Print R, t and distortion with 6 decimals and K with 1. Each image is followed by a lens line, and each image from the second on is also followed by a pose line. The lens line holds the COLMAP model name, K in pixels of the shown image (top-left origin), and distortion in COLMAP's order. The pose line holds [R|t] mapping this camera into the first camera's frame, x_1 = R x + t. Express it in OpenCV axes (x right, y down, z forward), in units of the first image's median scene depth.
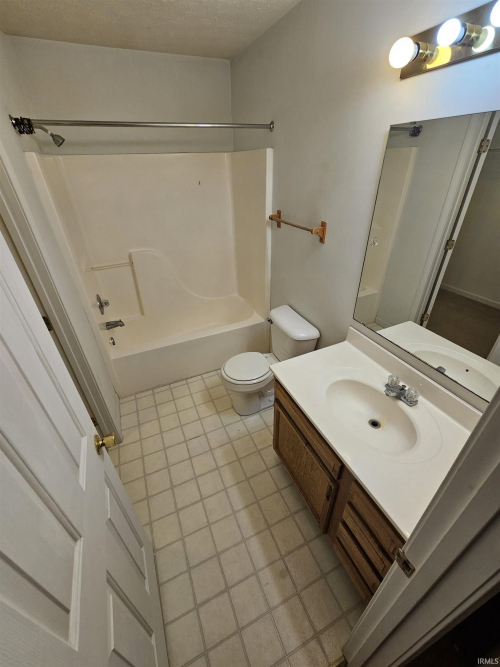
lens RADIAL K [[273.9, 0, 251.4], [0, 273.9, 332.1], [0, 0, 1]] dist [-0.000305, -0.000192]
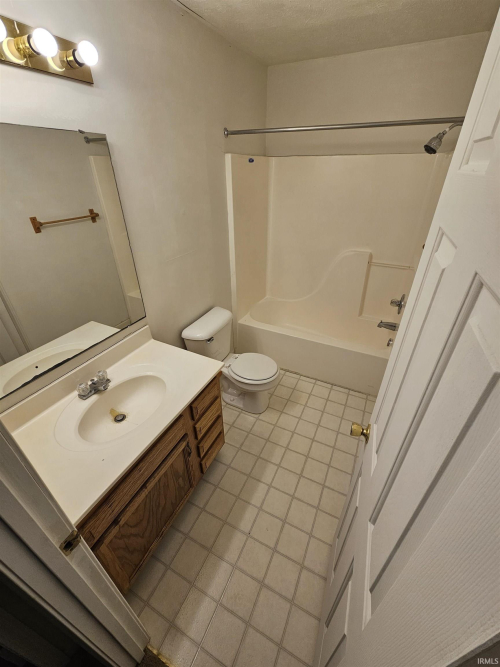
lens RADIAL K [[273.9, 0, 251.4], [0, 273.9, 332.1], [0, 0, 1]] dist [-0.000305, -0.000192]
pose [[0.634960, 0.417492, -0.650020, 0.195944], [-0.419072, 0.892986, 0.164179, -0.050630], [0.649002, 0.168158, 0.741970, 0.074400]]
